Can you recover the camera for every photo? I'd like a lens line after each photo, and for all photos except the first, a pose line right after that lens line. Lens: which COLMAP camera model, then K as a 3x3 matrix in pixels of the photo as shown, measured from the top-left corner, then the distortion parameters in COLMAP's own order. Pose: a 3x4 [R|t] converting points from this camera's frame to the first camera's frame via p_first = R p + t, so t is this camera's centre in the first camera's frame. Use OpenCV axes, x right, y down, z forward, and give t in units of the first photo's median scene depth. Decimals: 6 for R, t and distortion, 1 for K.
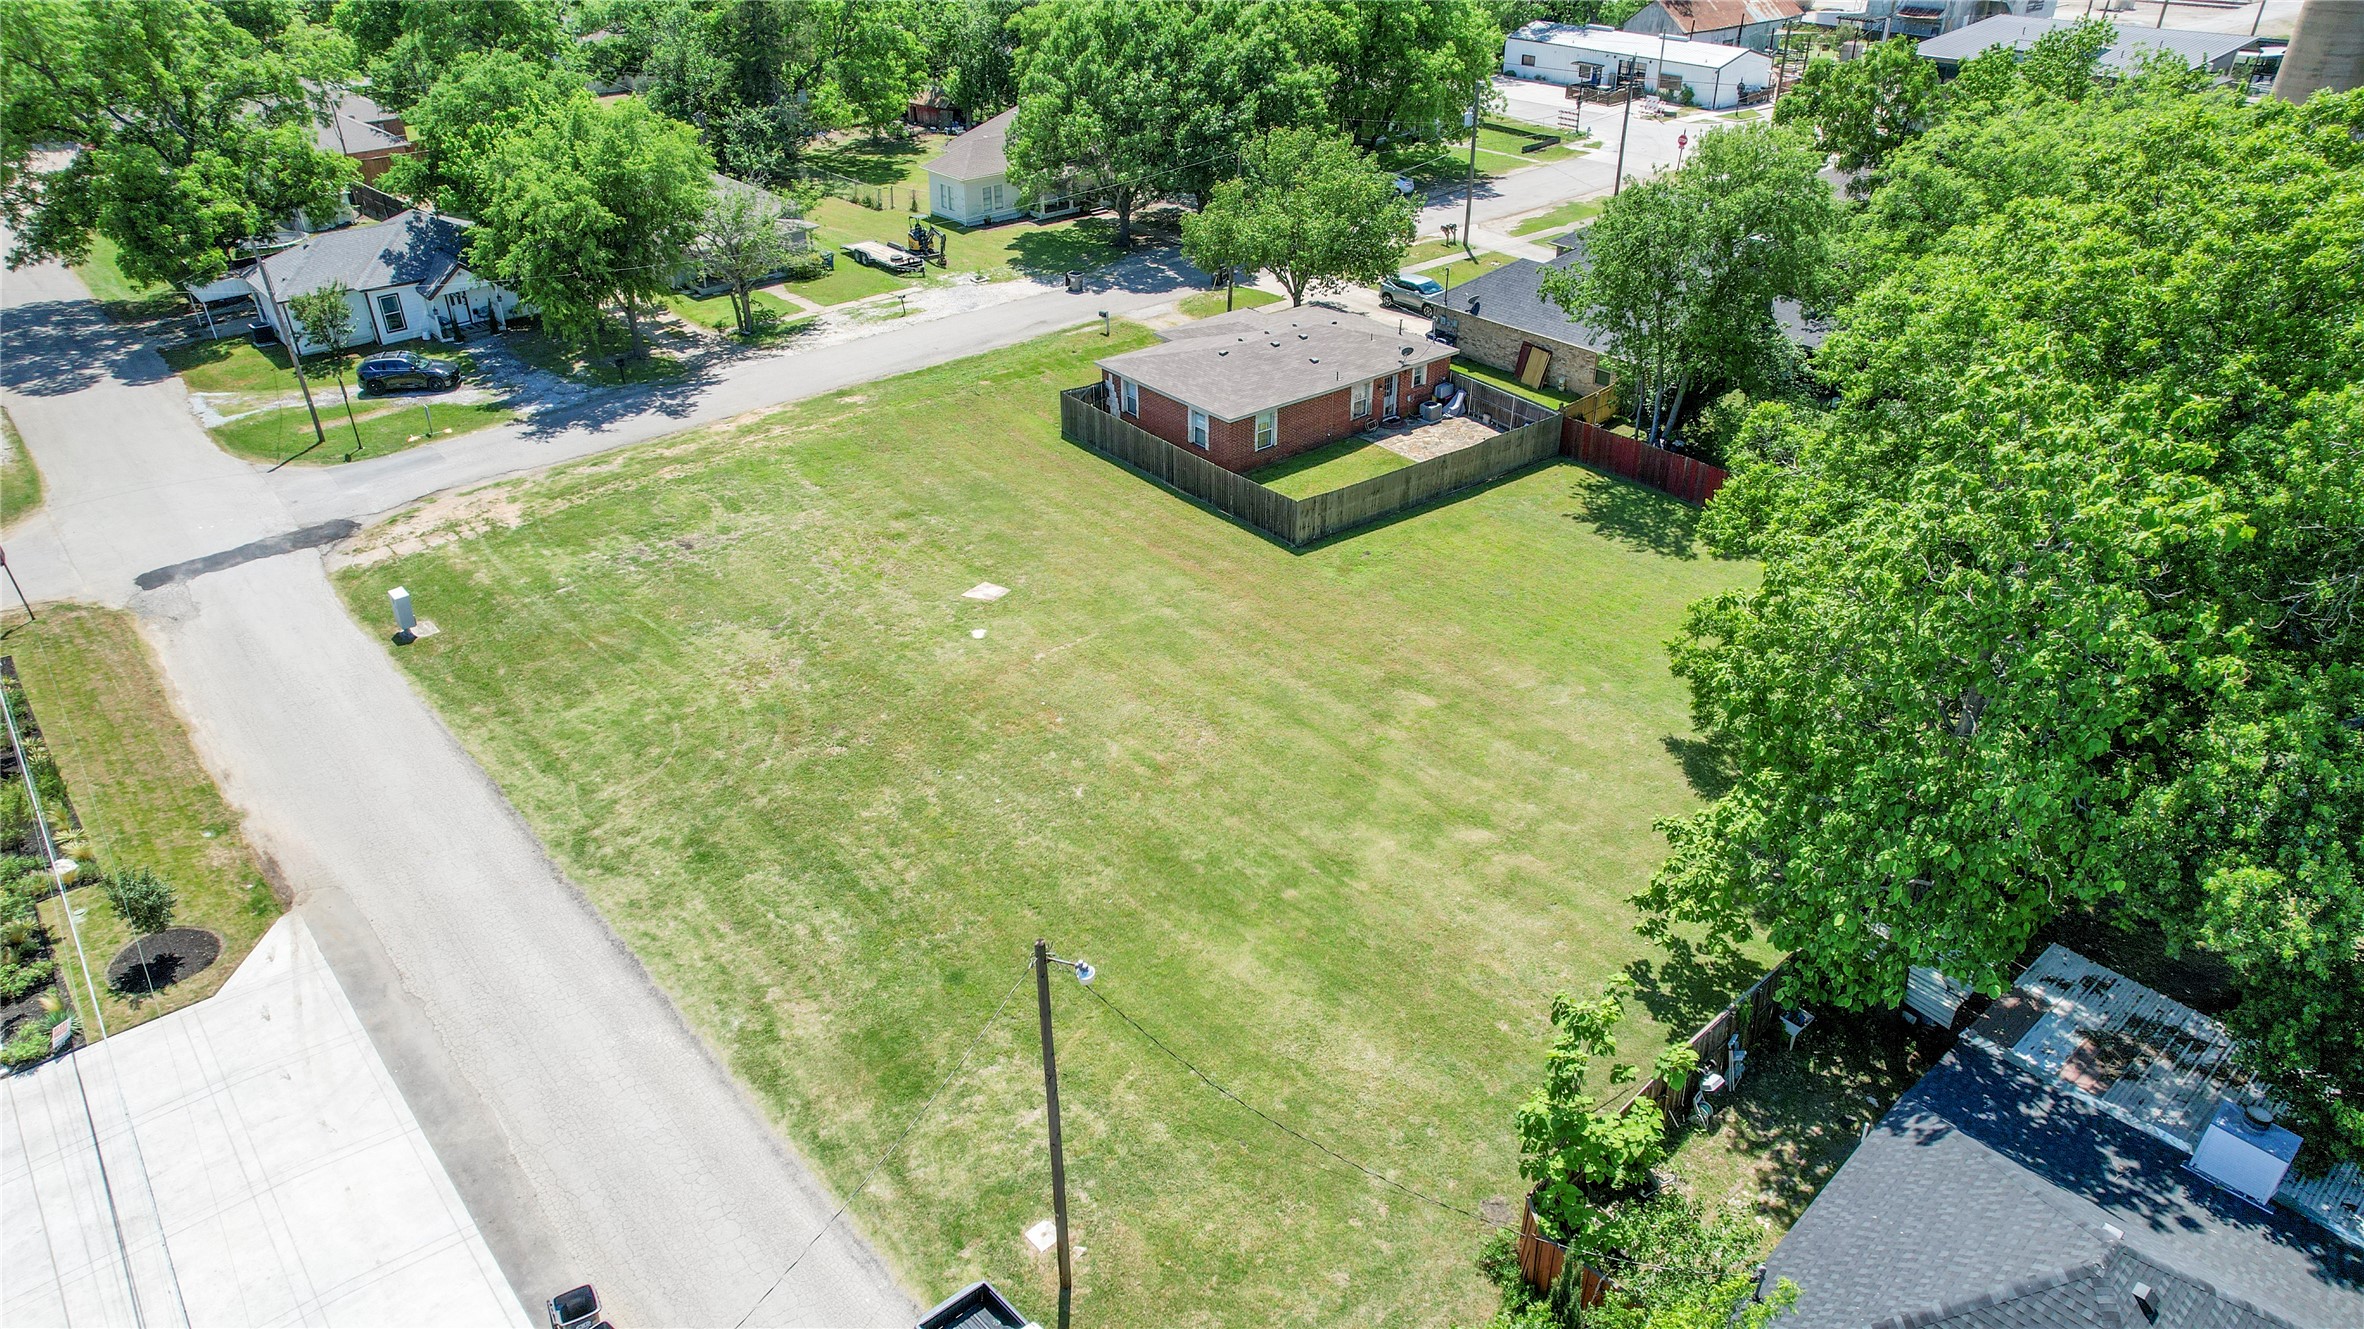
lens RADIAL K [[1510.4, 0, 1194.6], [0, 1510.4, 667.7], [0, 0, 1]] dist [-0.078957, 0.074220]
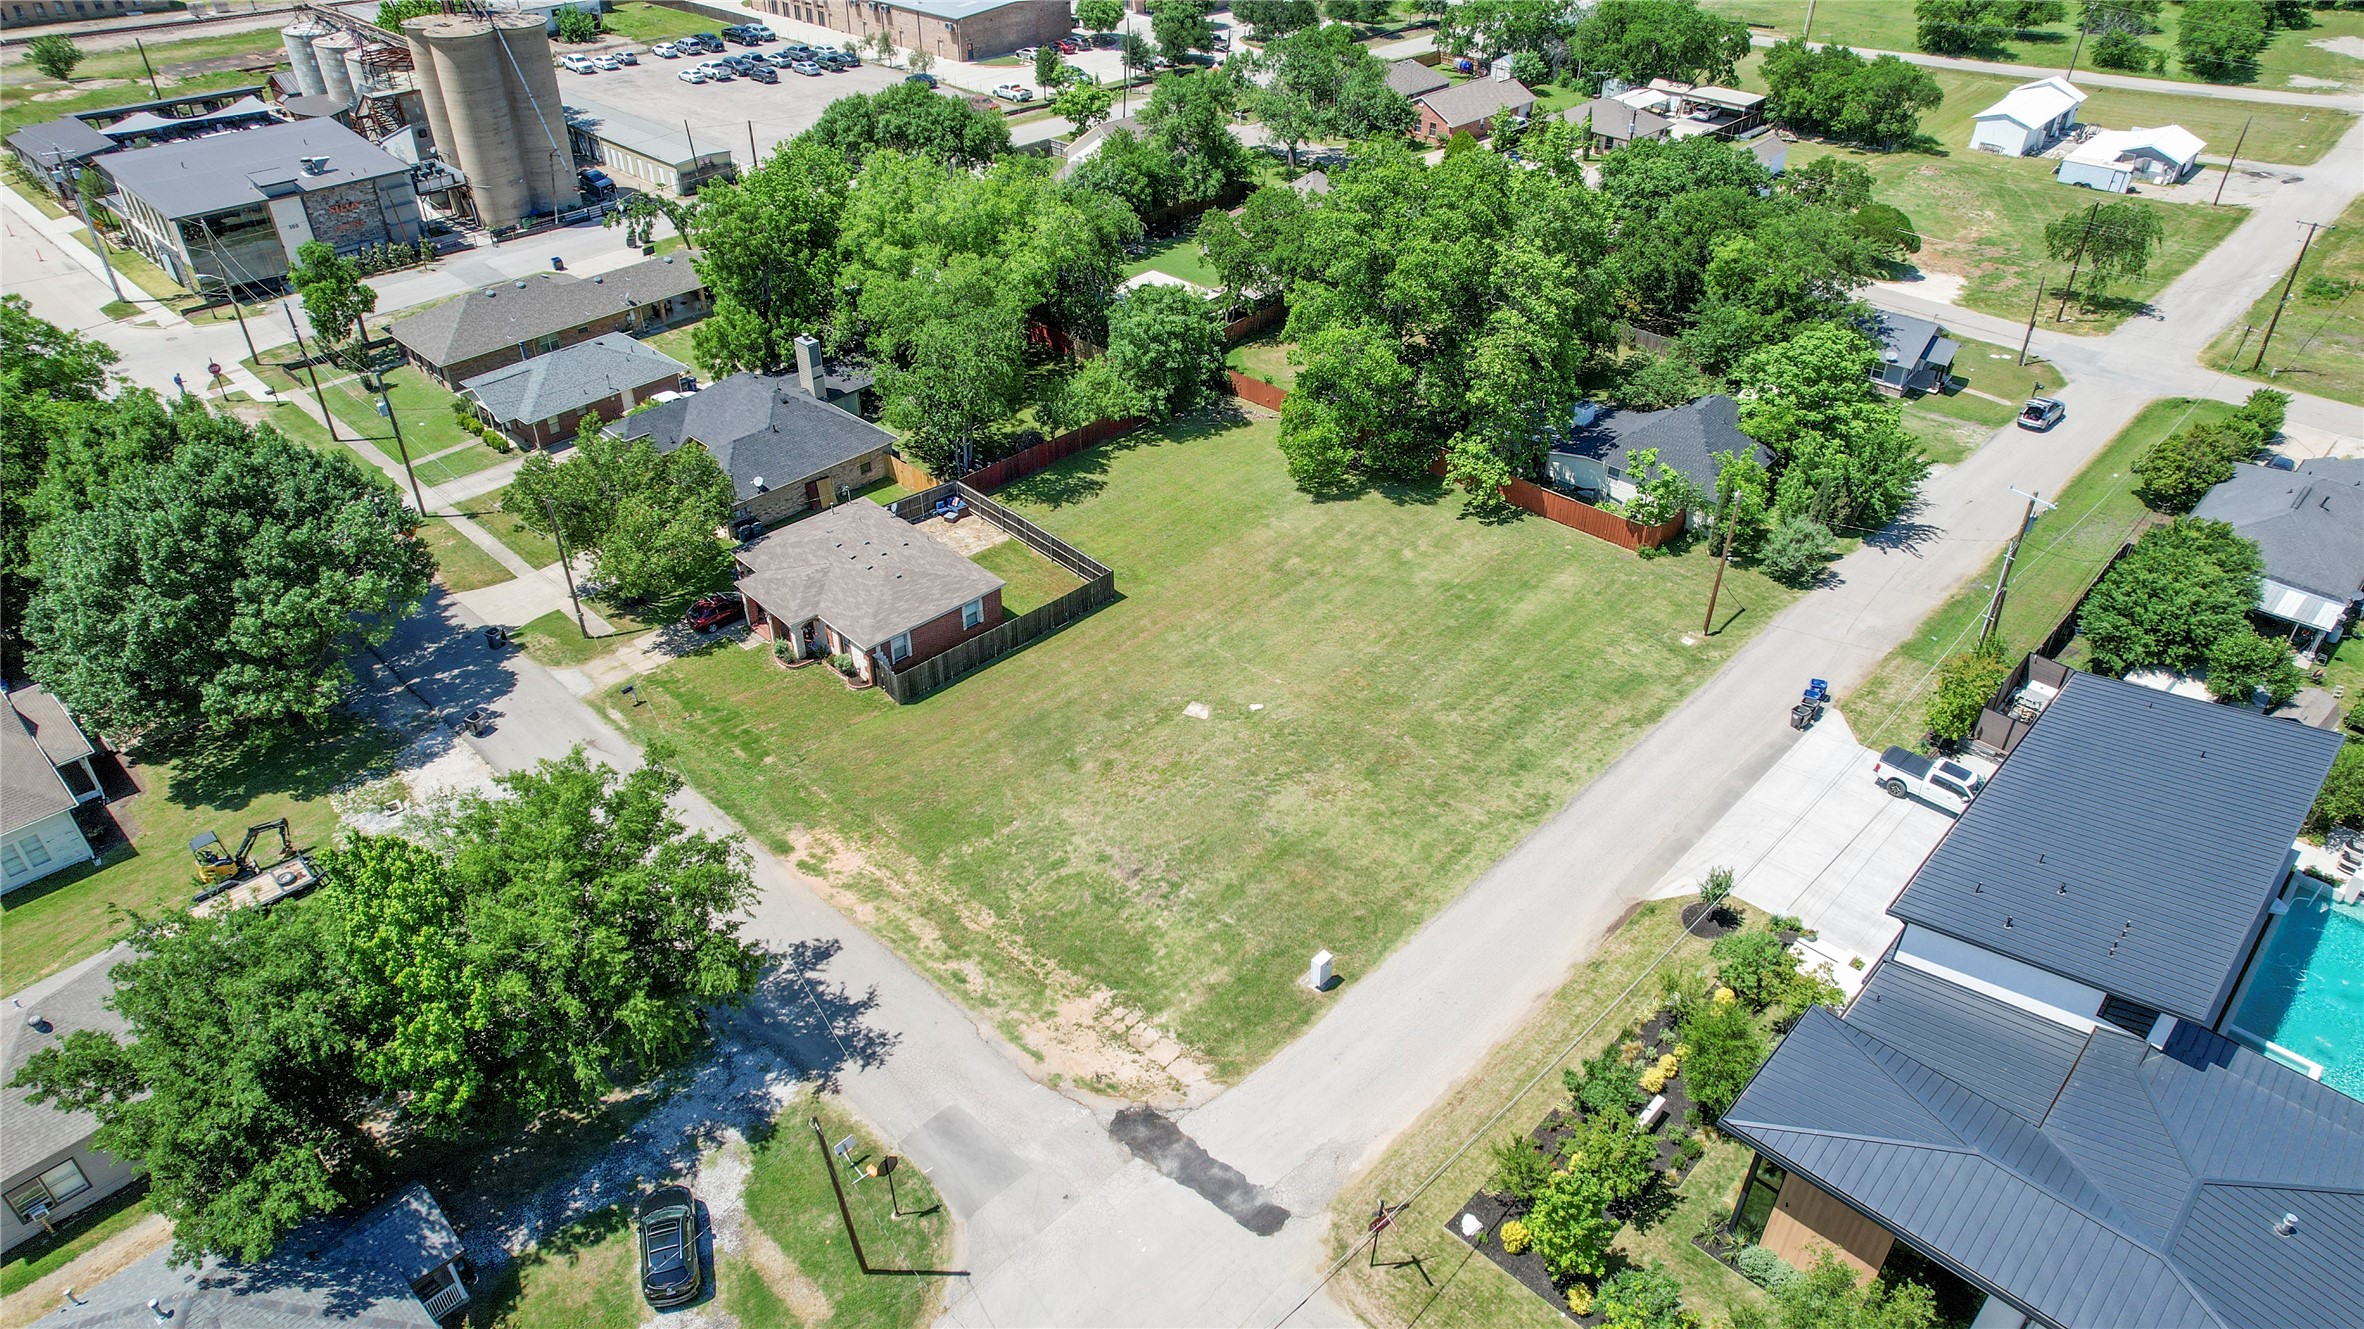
lens RADIAL K [[1510.4, 0, 1190.6], [0, 1510.4, 668.6], [0, 0, 1]] dist [-0.078957, 0.074220]
pose [[-0.086901, -0.565550, 0.820123, -1.139510], [0.502863, 0.685759, 0.526178, -0.737165], [-0.859987, 0.458135, 0.224801, 0.588370]]
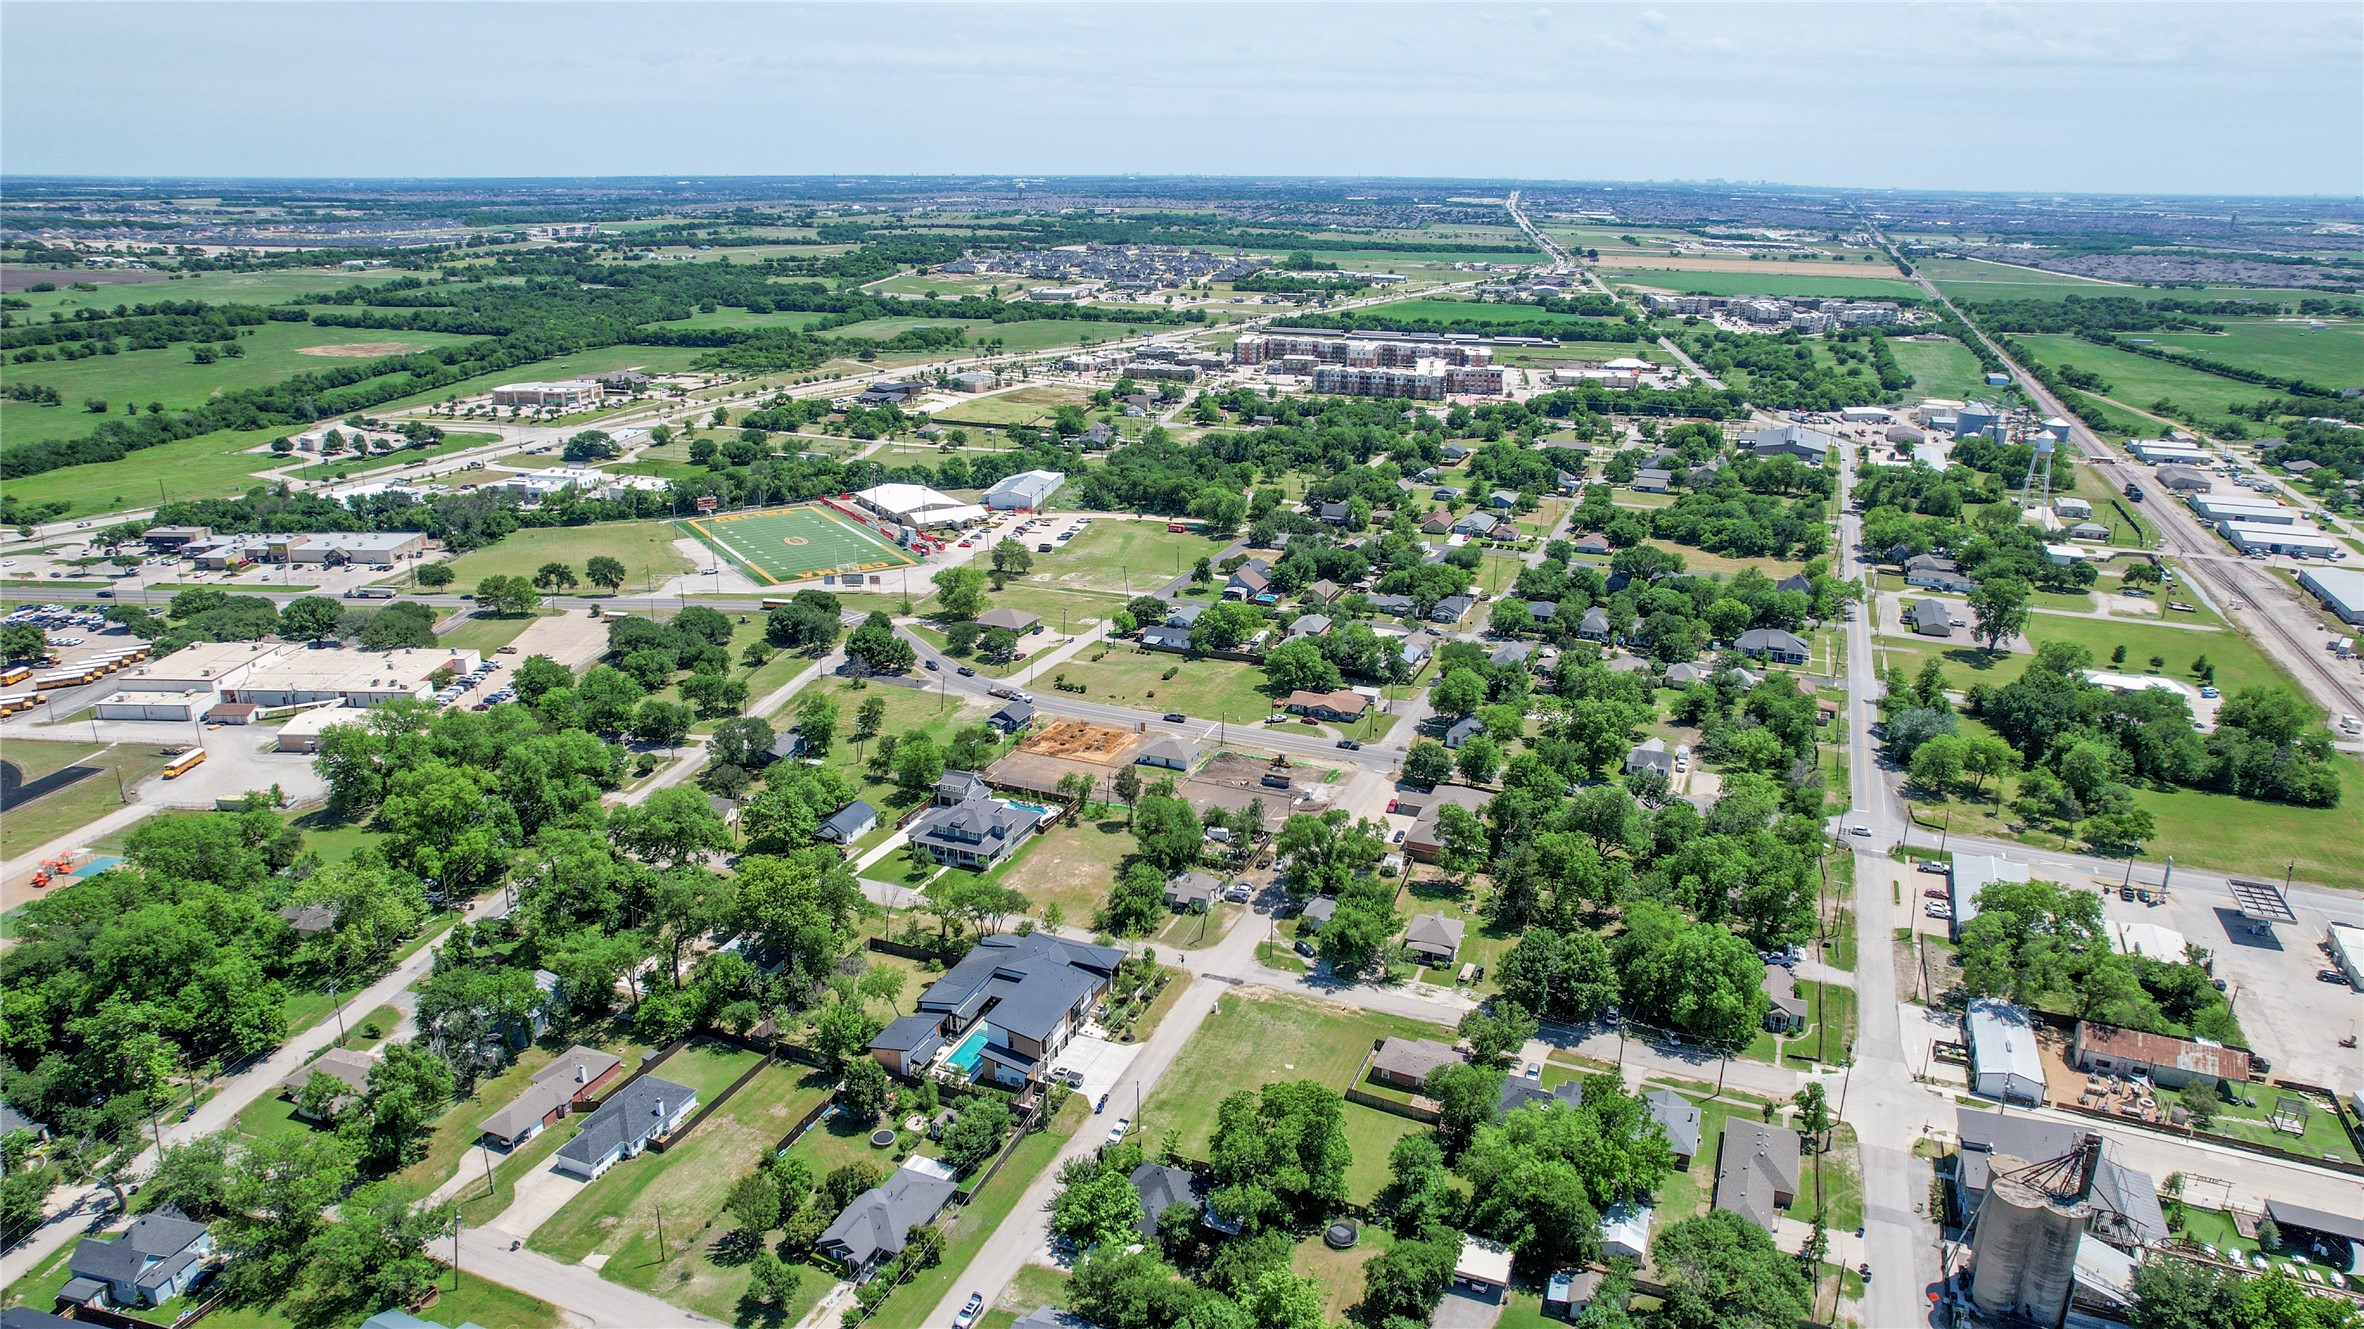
lens RADIAL K [[1510.4, 0, 1197.2], [0, 1510.4, 673.3], [0, 0, 1]] dist [-0.078957, 0.074220]
pose [[0.447811, 0.295166, -0.844004, 2.794729], [-0.466534, 0.882393, 0.061058, -1.083357], [0.762766, 0.366414, 0.532850, -1.782311]]
